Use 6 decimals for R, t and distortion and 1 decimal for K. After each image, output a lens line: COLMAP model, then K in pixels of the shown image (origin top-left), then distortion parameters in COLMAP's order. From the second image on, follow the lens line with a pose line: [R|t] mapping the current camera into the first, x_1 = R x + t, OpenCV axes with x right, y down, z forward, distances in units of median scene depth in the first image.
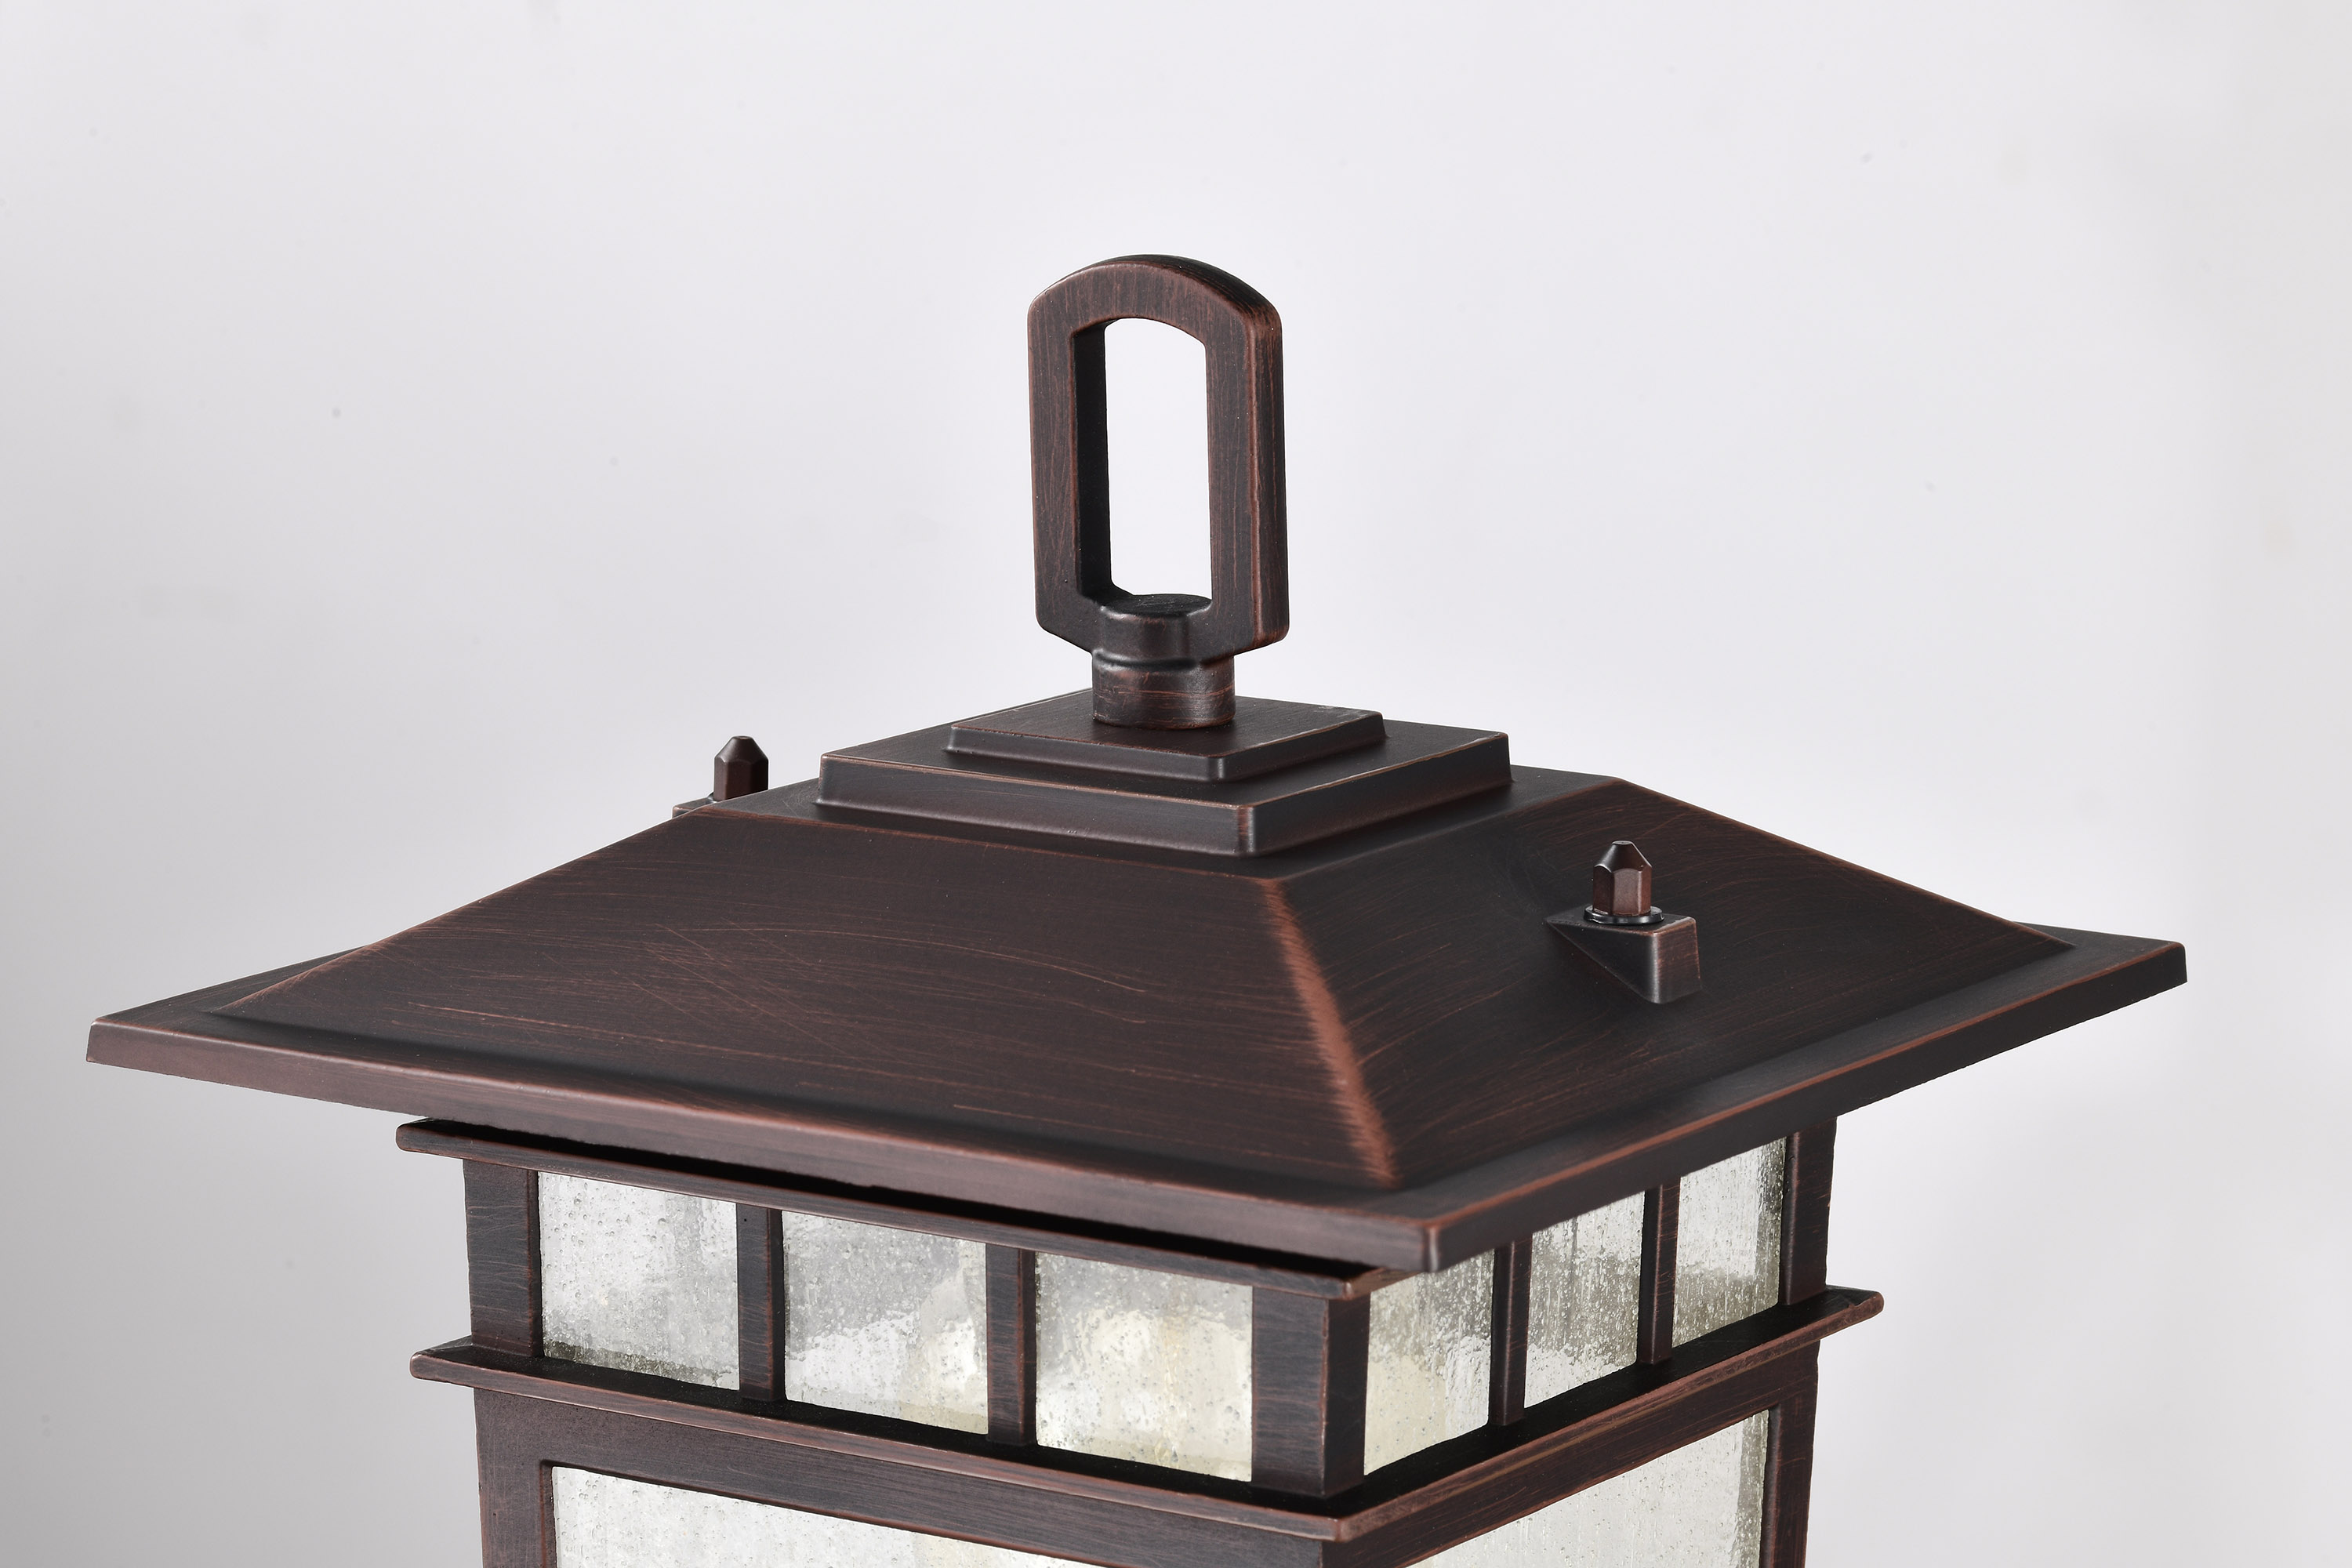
lens RADIAL K [[7999.3, 0, 1176.0], [0, 7999.3, 784.0], [0, 0, 1]] dist [-0.071467, 0.245171]
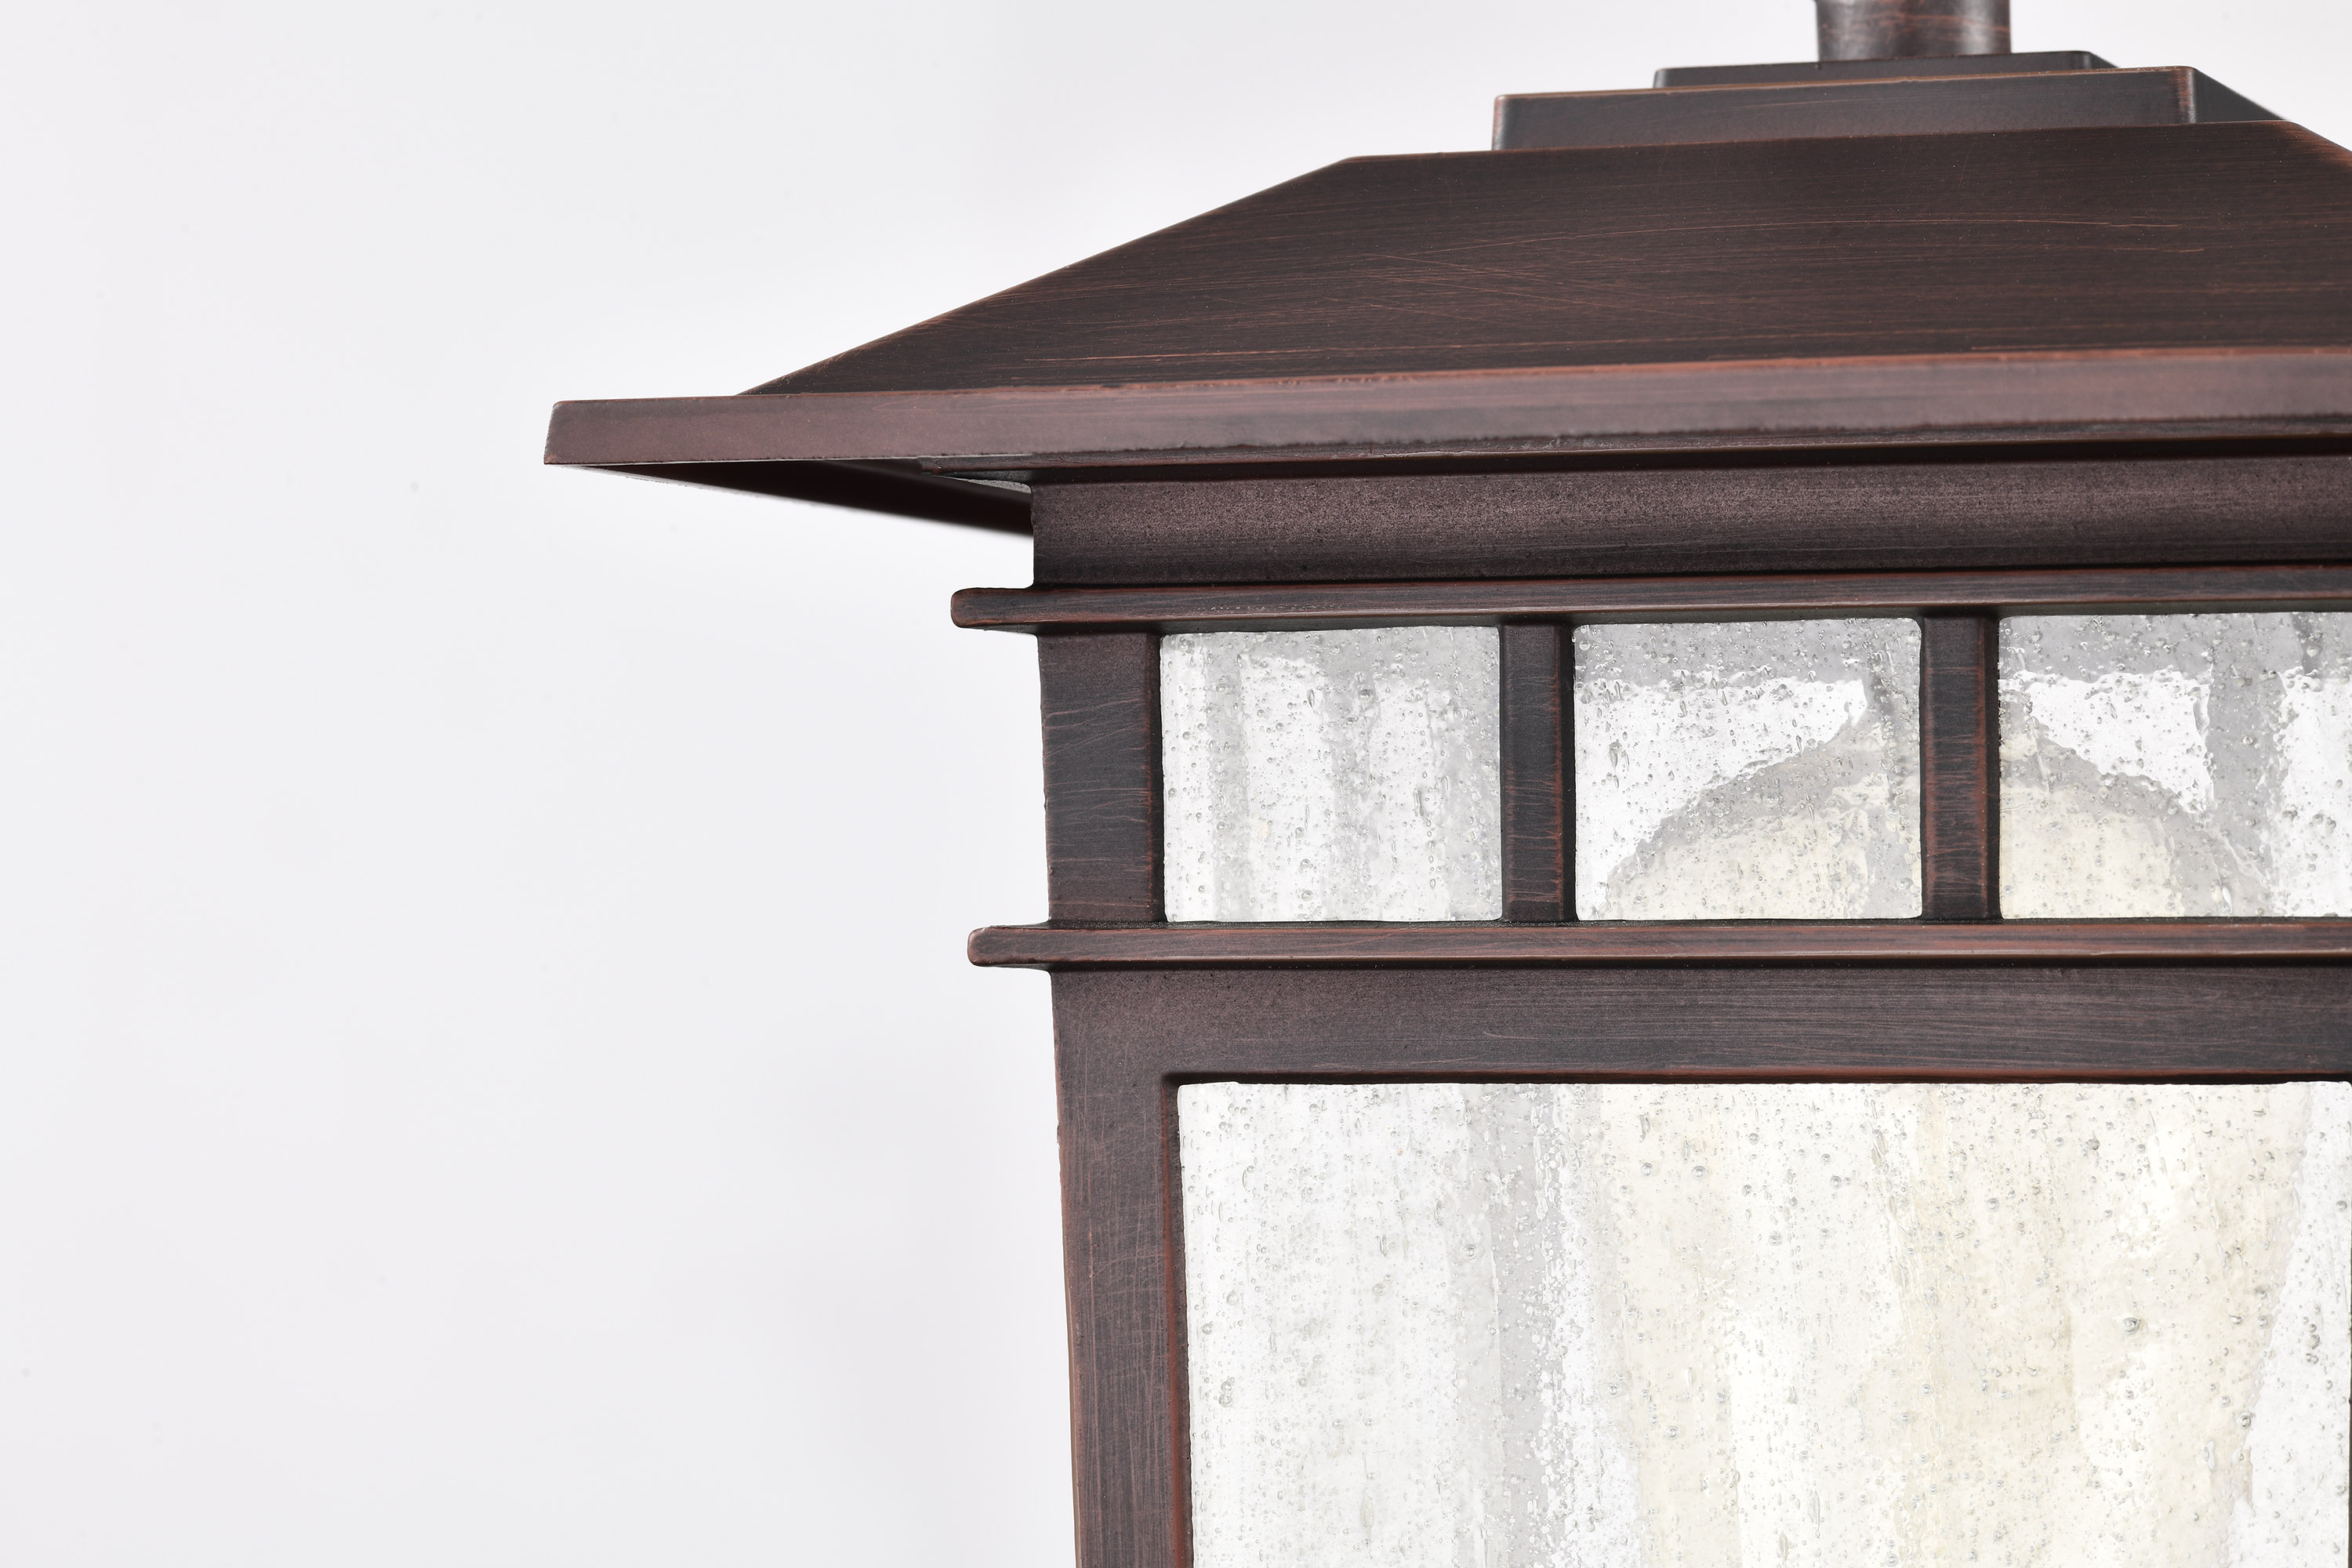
lens RADIAL K [[7999.3, 0, 1176.0], [0, 7999.3, 784.0], [0, 0, 1]] dist [-0.071467, 0.245171]
pose [[0.969900, -0.004755, 0.243458, -0.248859], [0.054582, 0.978613, -0.198336, 0.198872], [-0.237308, 0.205654, 0.949416, 0.339317]]
